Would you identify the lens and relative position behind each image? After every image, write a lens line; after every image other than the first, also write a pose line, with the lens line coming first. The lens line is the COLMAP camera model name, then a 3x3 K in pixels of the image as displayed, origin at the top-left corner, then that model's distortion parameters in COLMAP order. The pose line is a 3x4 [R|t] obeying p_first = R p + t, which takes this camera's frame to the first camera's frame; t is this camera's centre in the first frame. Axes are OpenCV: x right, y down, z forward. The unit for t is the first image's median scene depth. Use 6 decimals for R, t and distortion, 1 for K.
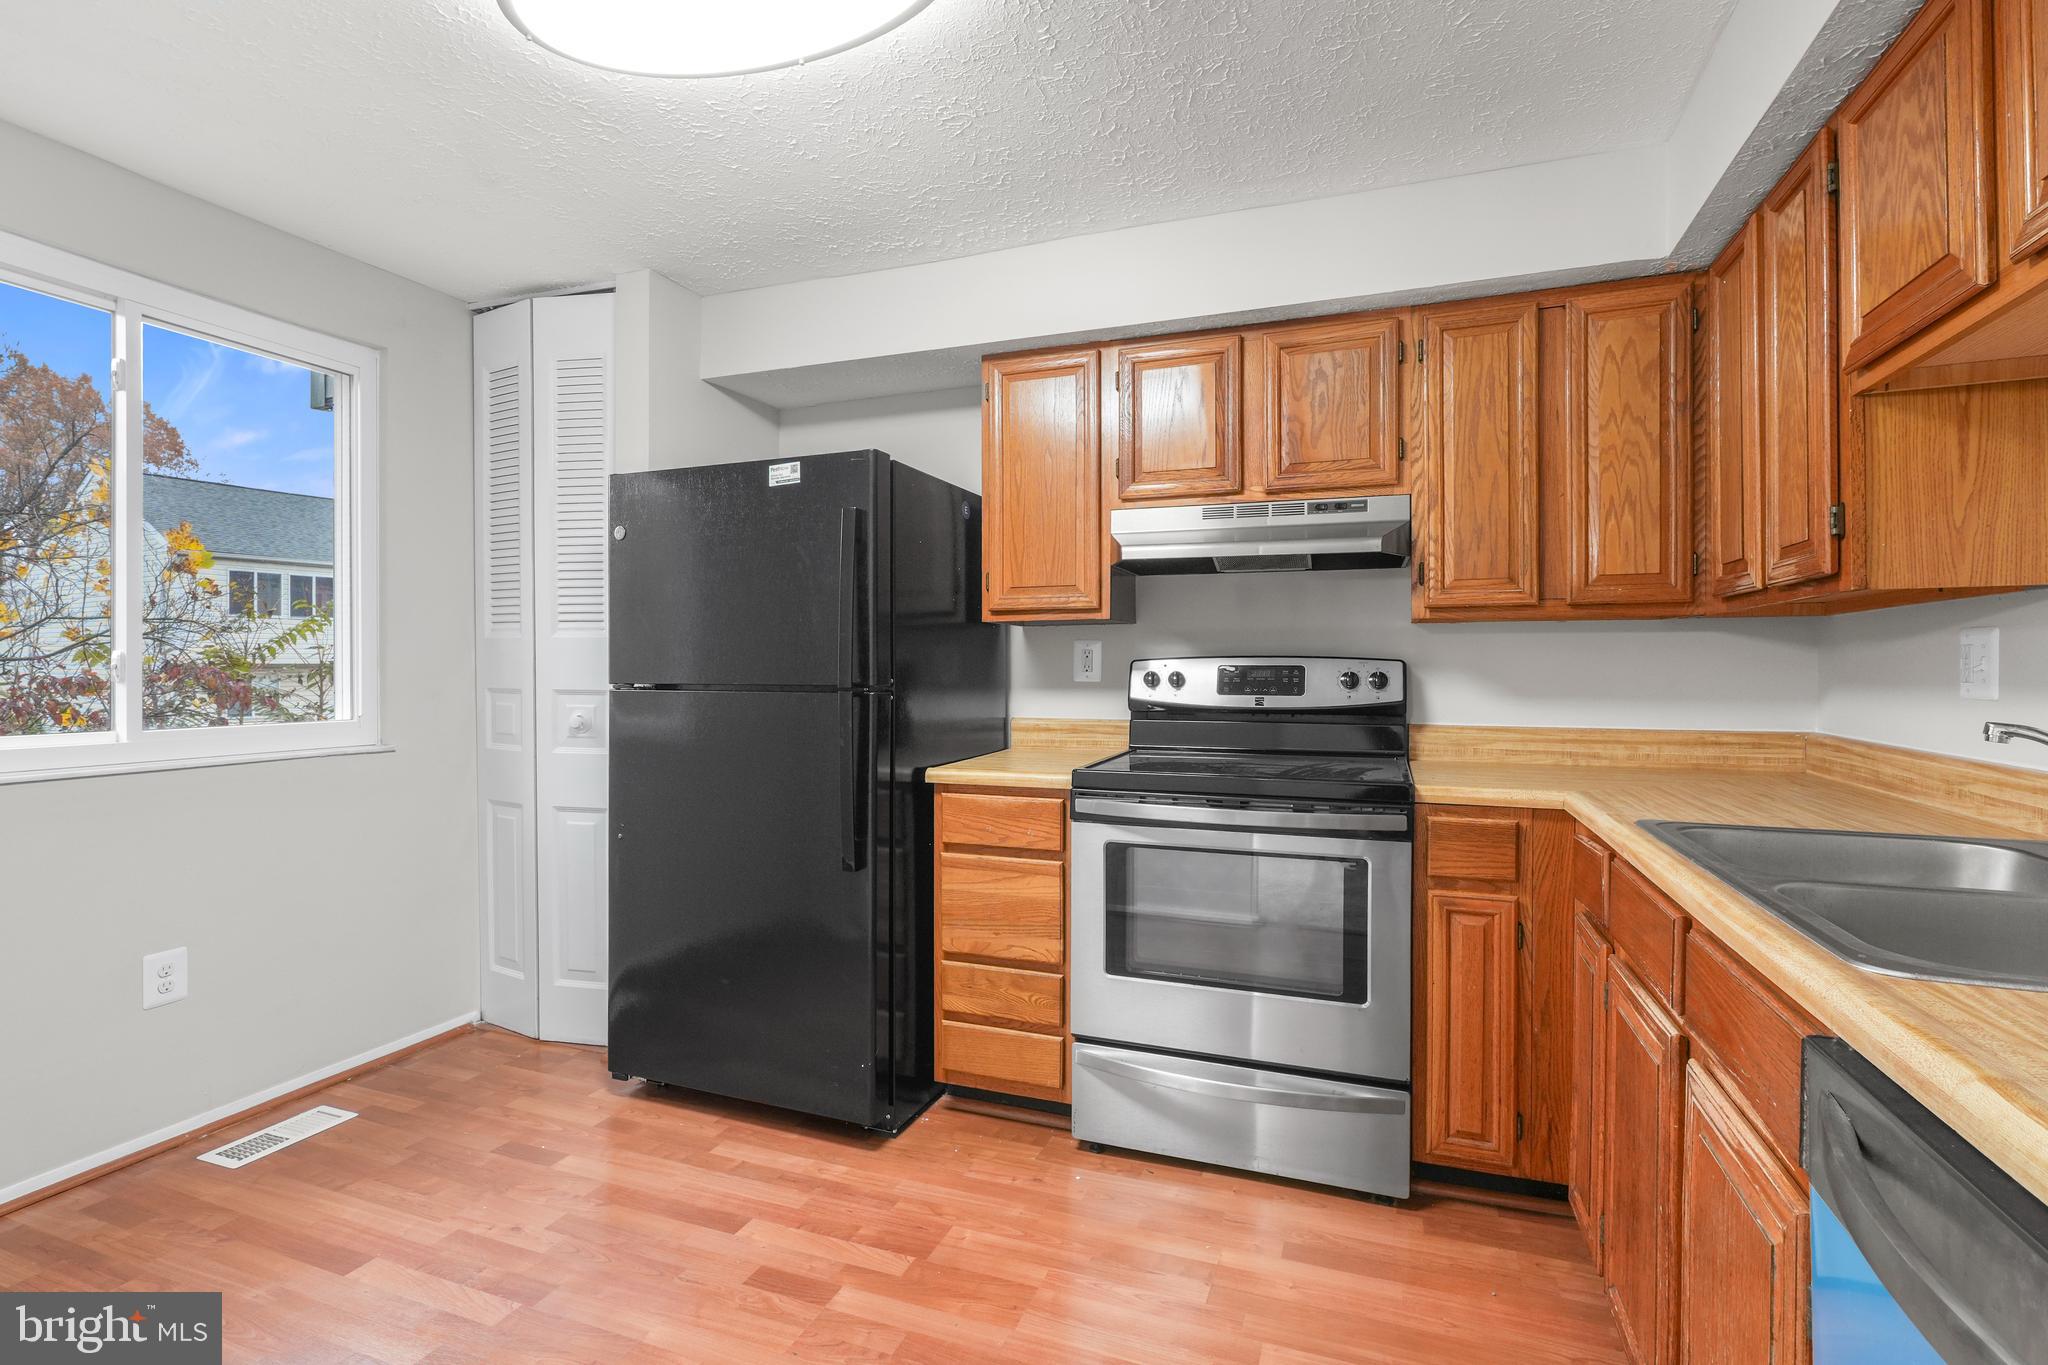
lens RADIAL K [[958.2, 0, 1024.6], [0, 958.2, 673.8], [0, 0, 1]] dist [-0.000373, -0.000112]
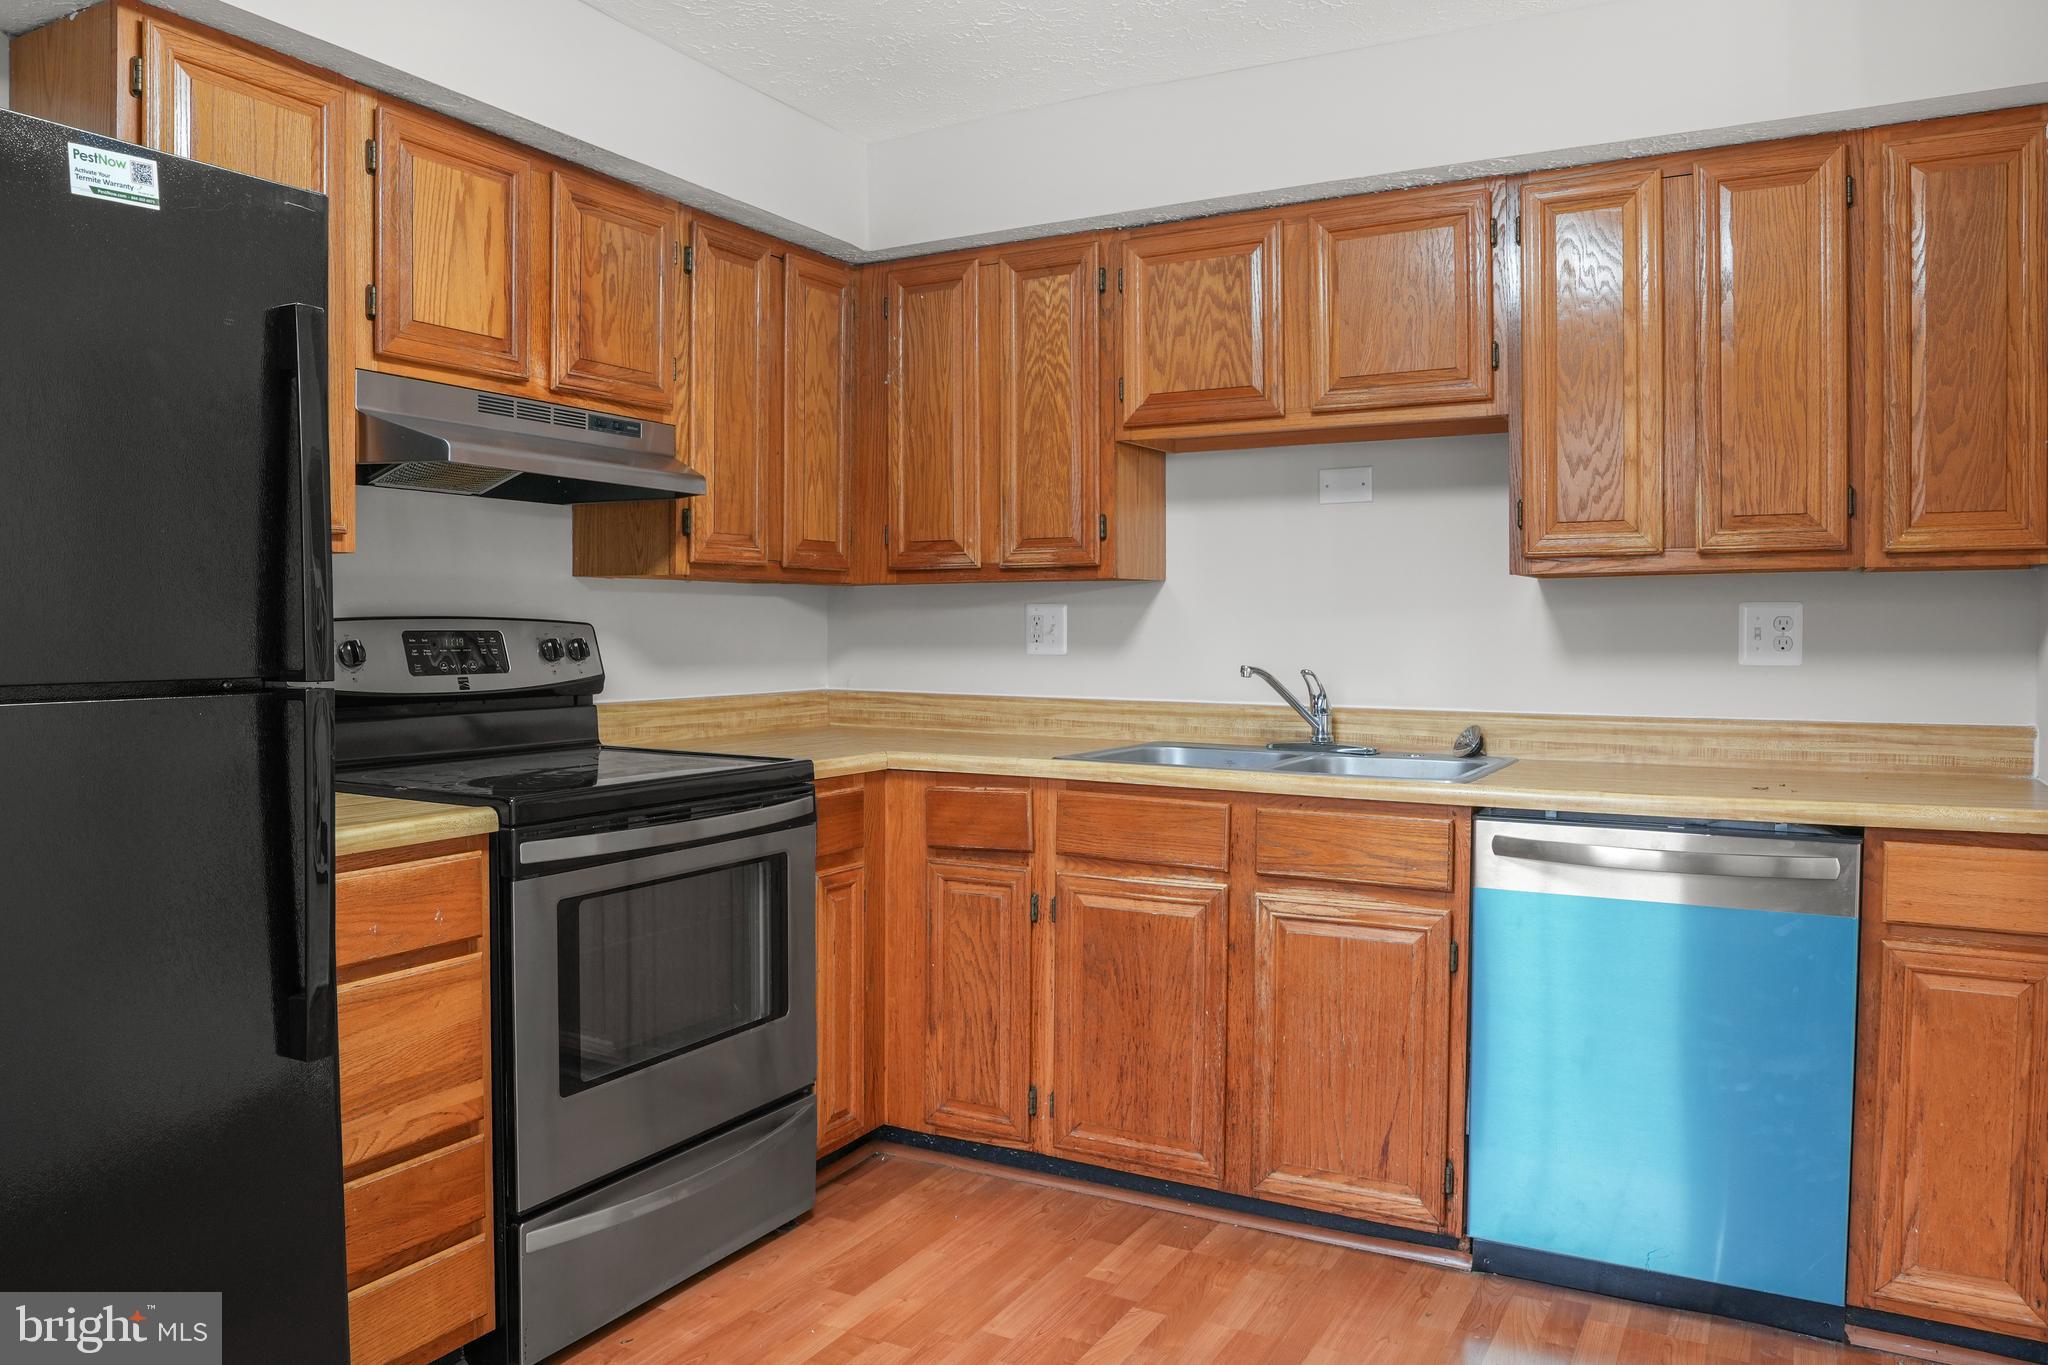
lens RADIAL K [[1451.8, 0, 1024.0], [0, 1451.8, 682.5], [0, 0, 1]] dist [-0.071435, 0.034056]
pose [[0.143398, -0.038574, 0.988913, -0.832867], [0.005426, 0.999256, 0.038191, -0.010343], [-0.989650, -0.000110, 0.143501, 0.536236]]
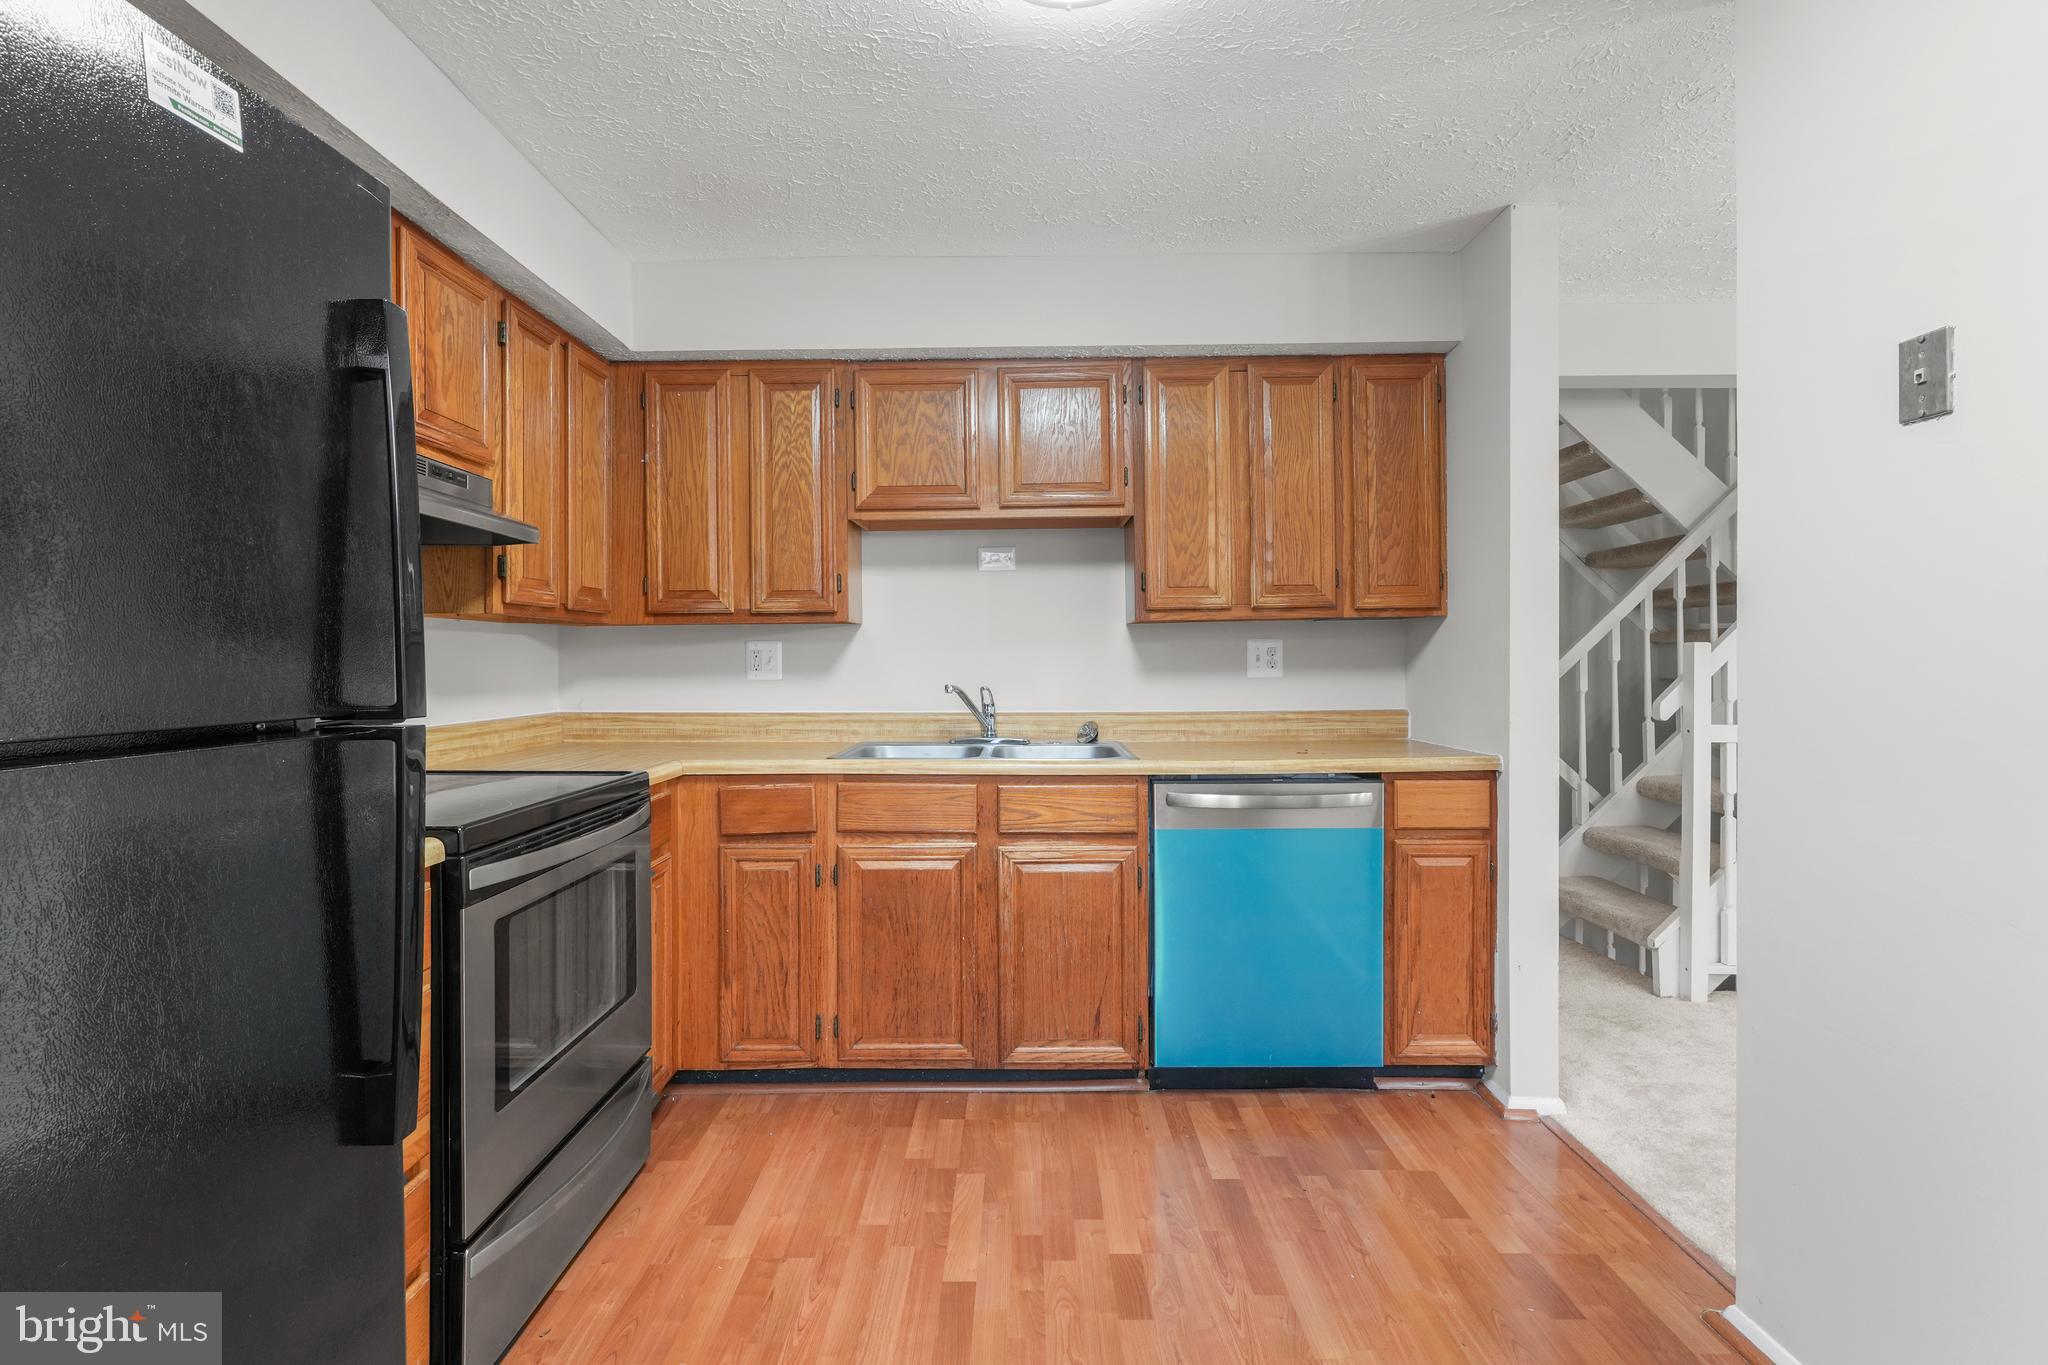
lens RADIAL K [[970.2, 0, 1017.9], [0, 970.2, 671.2], [0, 0, 1]] dist [-0.001805, -0.000278]
pose [[-0.343956, -0.010763, 0.938924, -0.687711], [0.012941, 0.999785, 0.016201, -0.010135], [-0.938897, 0.017723, -0.343743, 0.874910]]
